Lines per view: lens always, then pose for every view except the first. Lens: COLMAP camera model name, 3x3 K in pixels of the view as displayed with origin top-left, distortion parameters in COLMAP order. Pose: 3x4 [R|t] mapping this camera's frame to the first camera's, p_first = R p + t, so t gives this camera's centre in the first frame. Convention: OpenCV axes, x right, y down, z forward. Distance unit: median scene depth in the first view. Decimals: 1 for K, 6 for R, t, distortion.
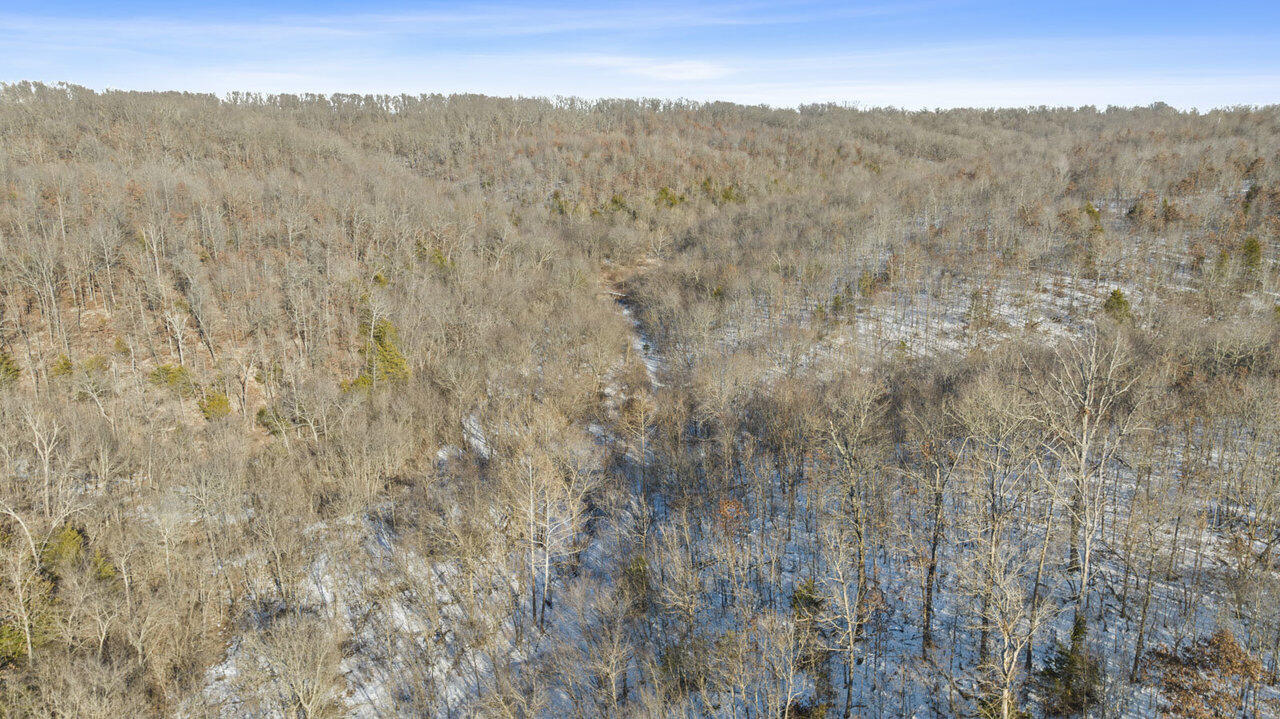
lens RADIAL K [[898.7, 0, 640.0], [0, 898.7, 359.5], [0, 0, 1]] dist [-0.001399, 0.000336]
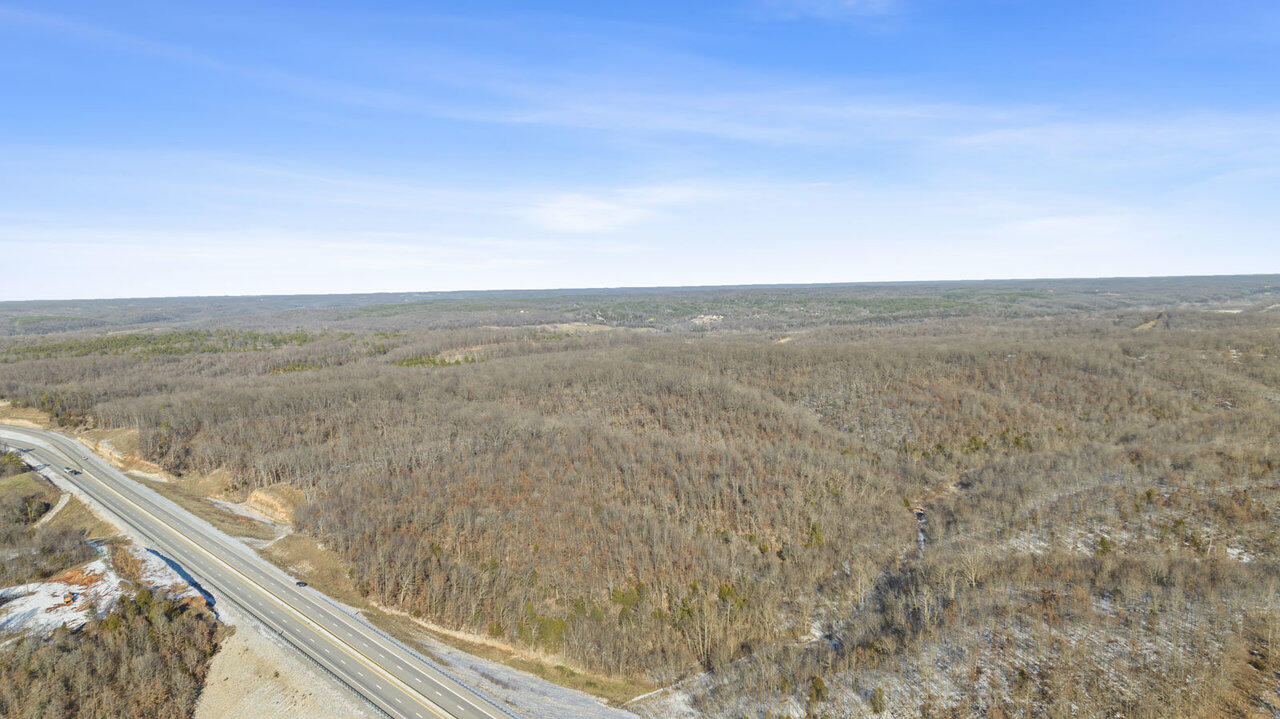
lens RADIAL K [[921.6, 0, 640.0], [0, 921.6, 359.5], [0, 0, 1]] dist [-0.005319, -0.003912]
pose [[0.912686, 0.015202, -0.408379, 0.312088], [-0.083316, 0.985241, -0.149526, -0.058788], [0.400078, 0.170494, 0.900483, -1.557237]]
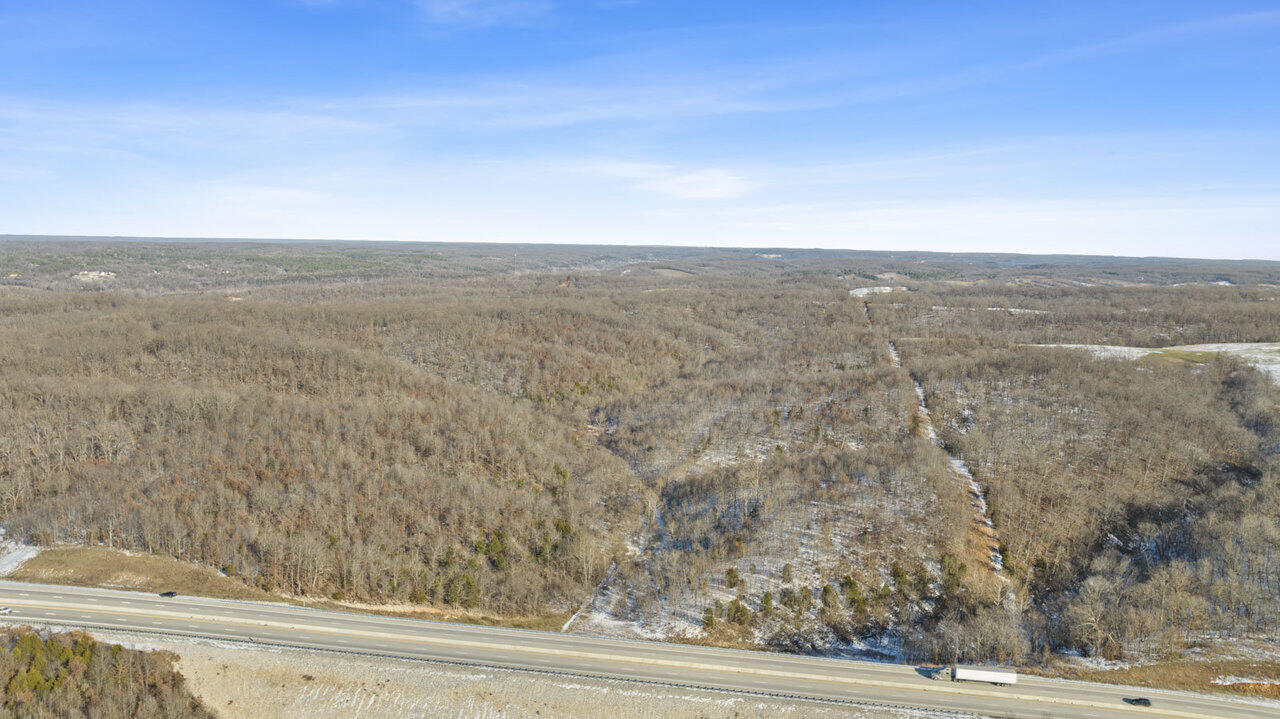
lens RADIAL K [[915.0, 0, 640.0], [0, 915.0, 359.5], [0, 0, 1]] dist [-0.008071, 0.002442]
pose [[0.968183, -0.013471, 0.249880, -0.667212], [0.044604, 0.991850, -0.119351, -0.005765], [-0.246236, 0.126699, 0.960893, -1.787714]]
